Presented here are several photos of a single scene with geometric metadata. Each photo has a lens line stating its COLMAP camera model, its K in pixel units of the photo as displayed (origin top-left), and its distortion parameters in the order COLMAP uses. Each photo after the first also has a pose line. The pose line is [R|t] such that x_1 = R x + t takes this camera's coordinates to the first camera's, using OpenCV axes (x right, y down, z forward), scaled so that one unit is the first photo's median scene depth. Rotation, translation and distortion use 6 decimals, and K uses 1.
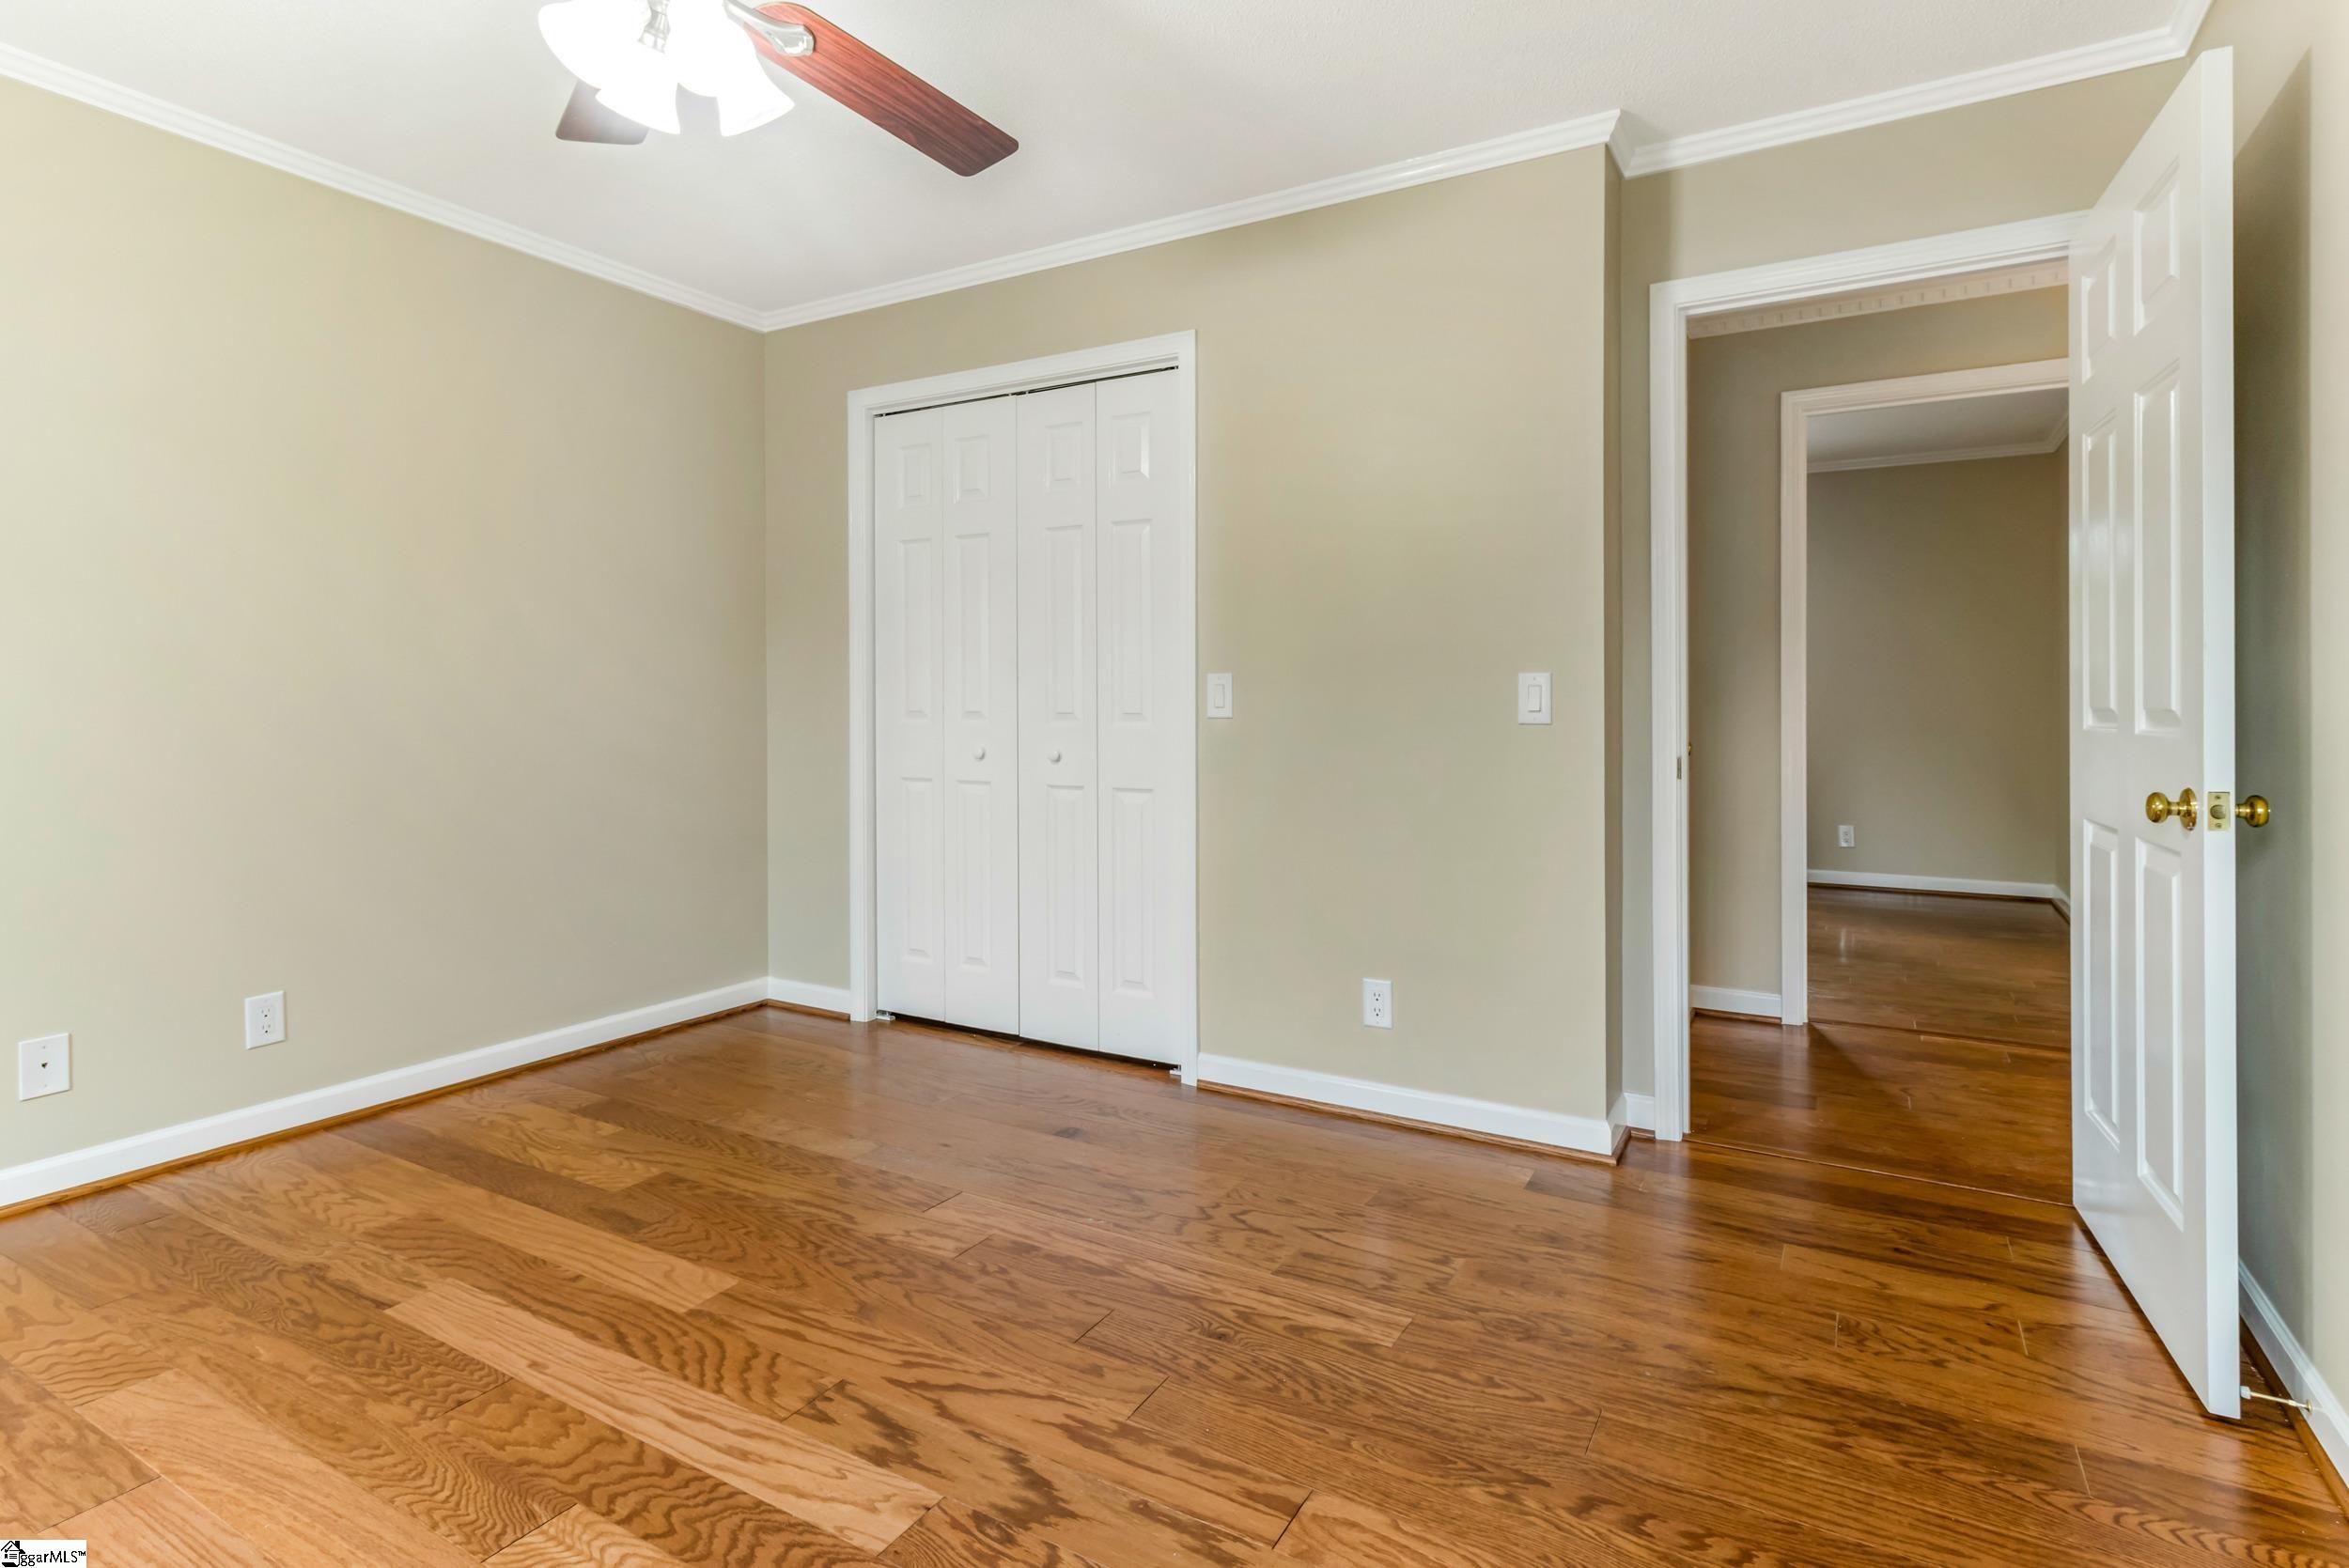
lens RADIAL K [[1172.1, 0, 1180.0], [0, 1172.1, 699.2], [0, 0, 1]] dist [-0.000058, -0.000198]
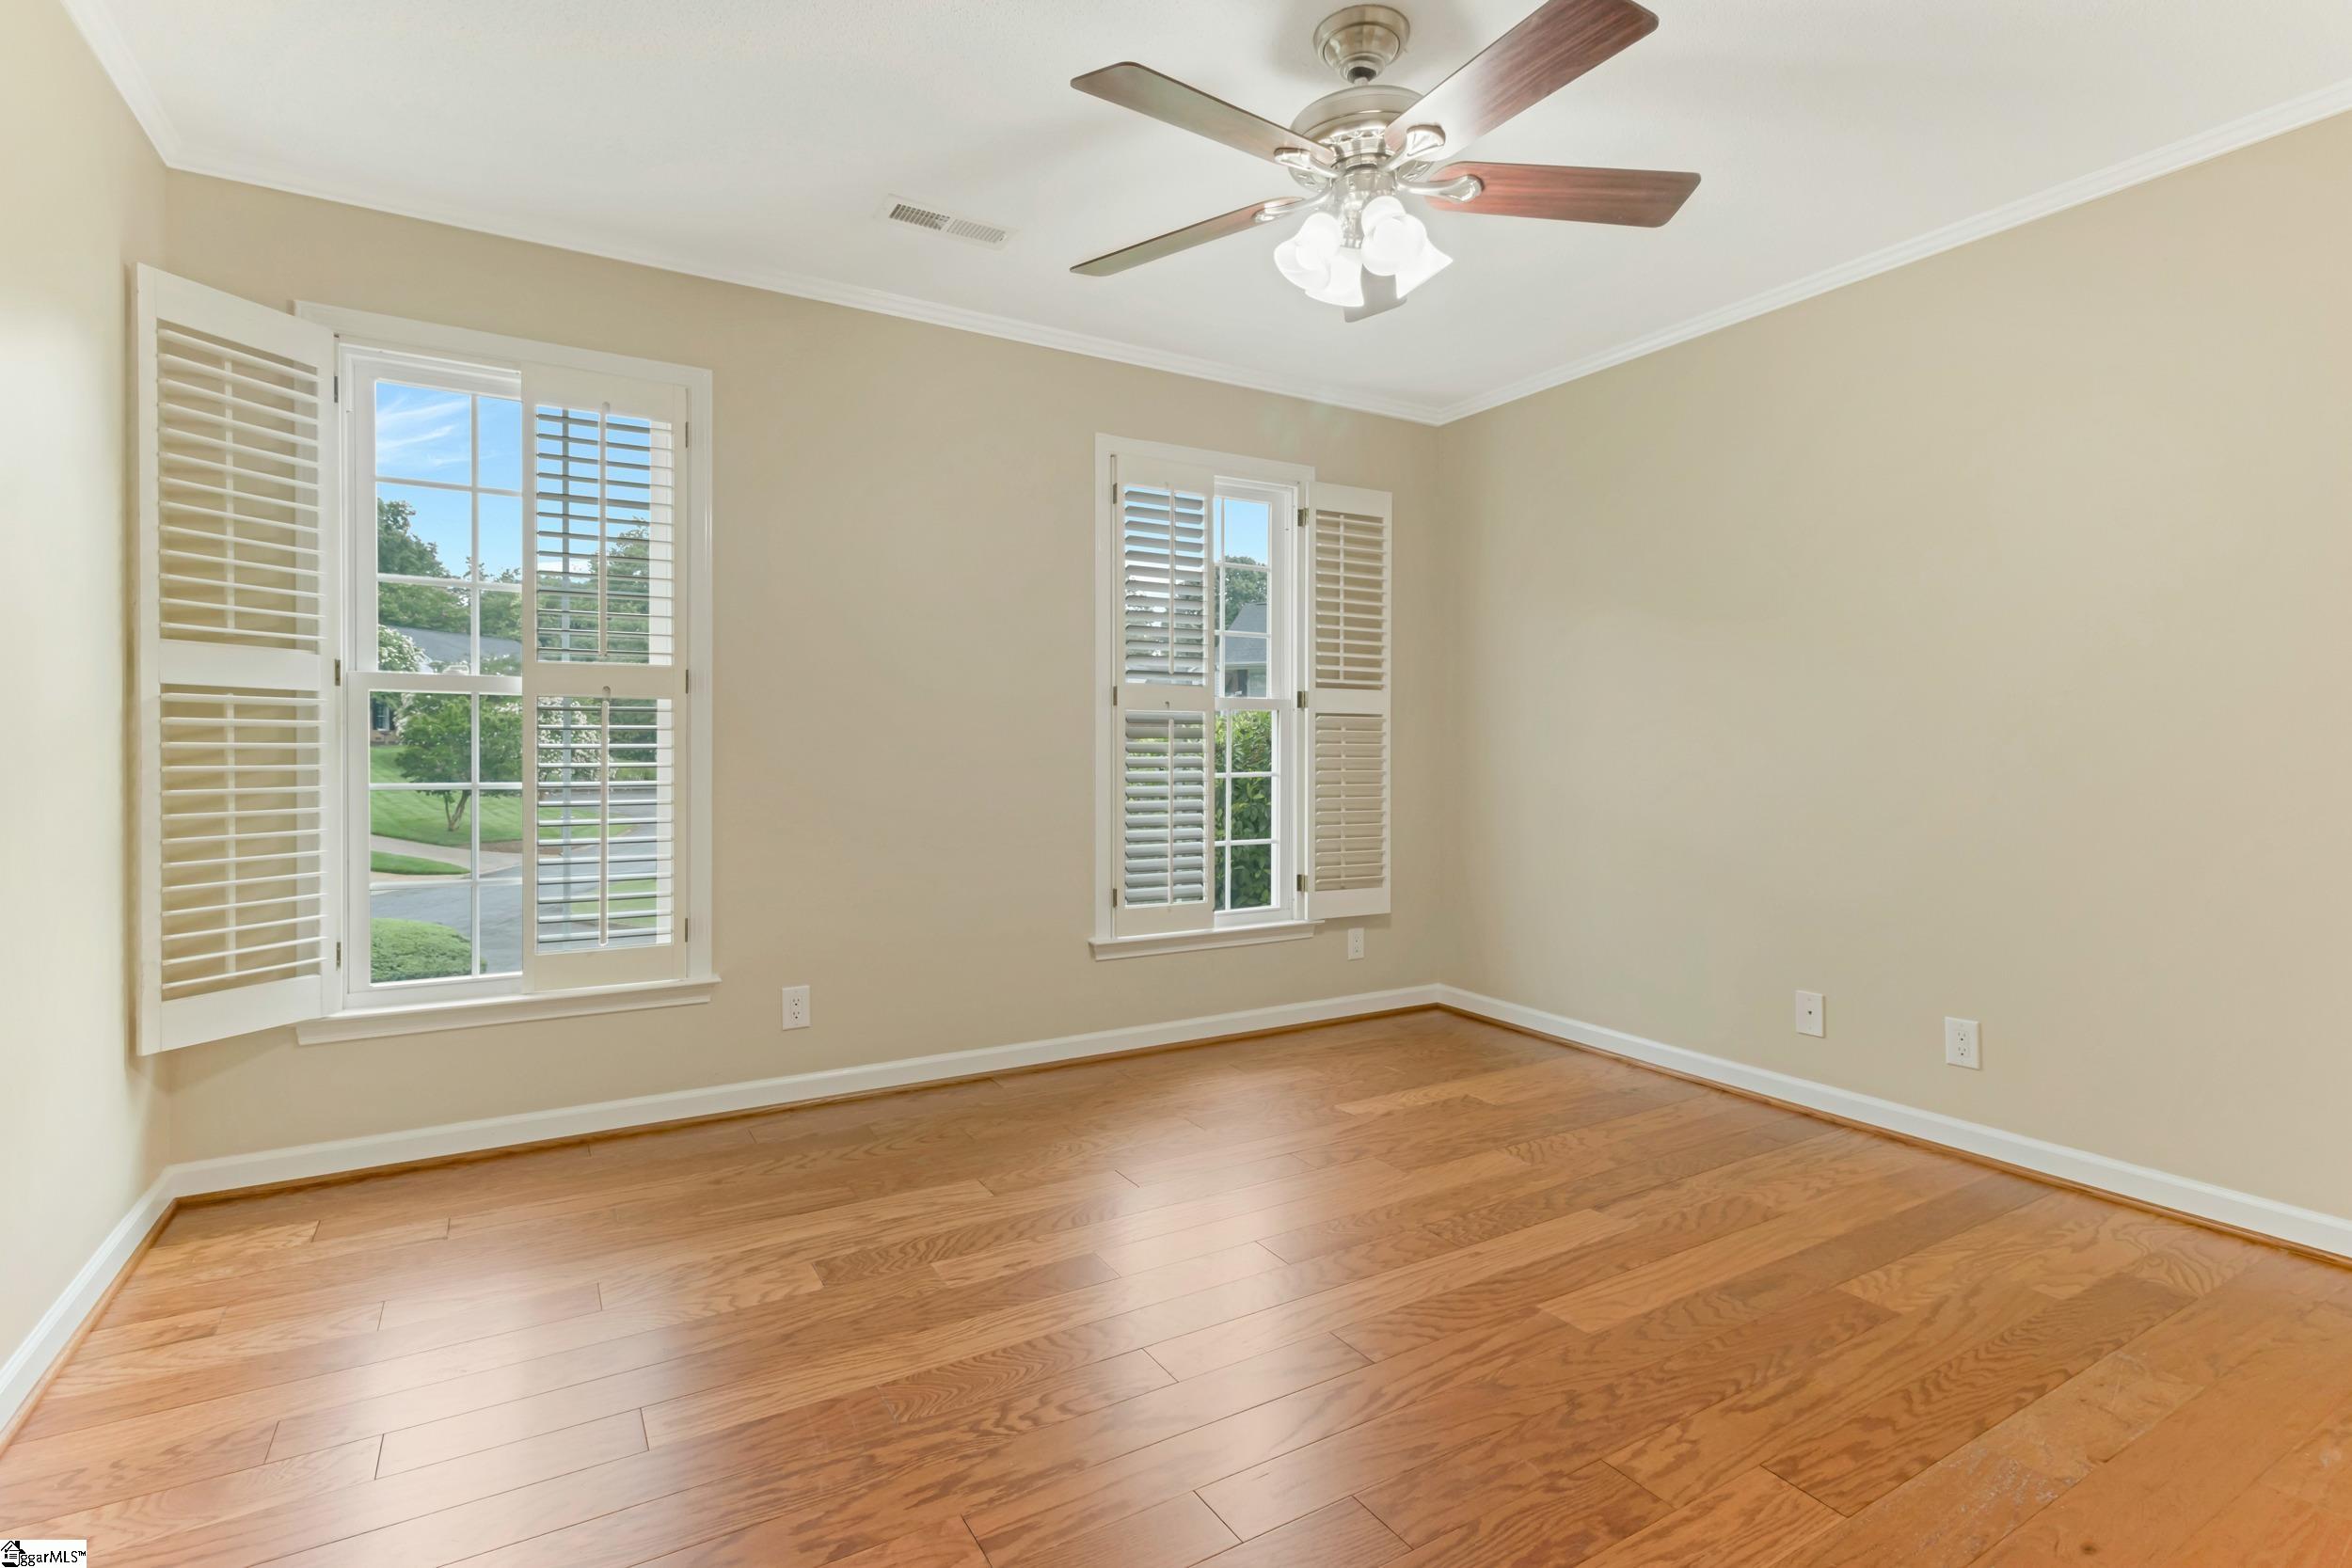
lens RADIAL K [[1109.8, 0, 1173.8], [0, 1109.8, 750.5], [0, 0, 1]] dist [0.001402, 0.000302]
pose [[-0.491228, 0.001055, -0.871031, 0.602256], [0.002813, 0.999996, -0.000375, 0.006430], [0.871027, -0.002634, -0.491229, 1.145435]]
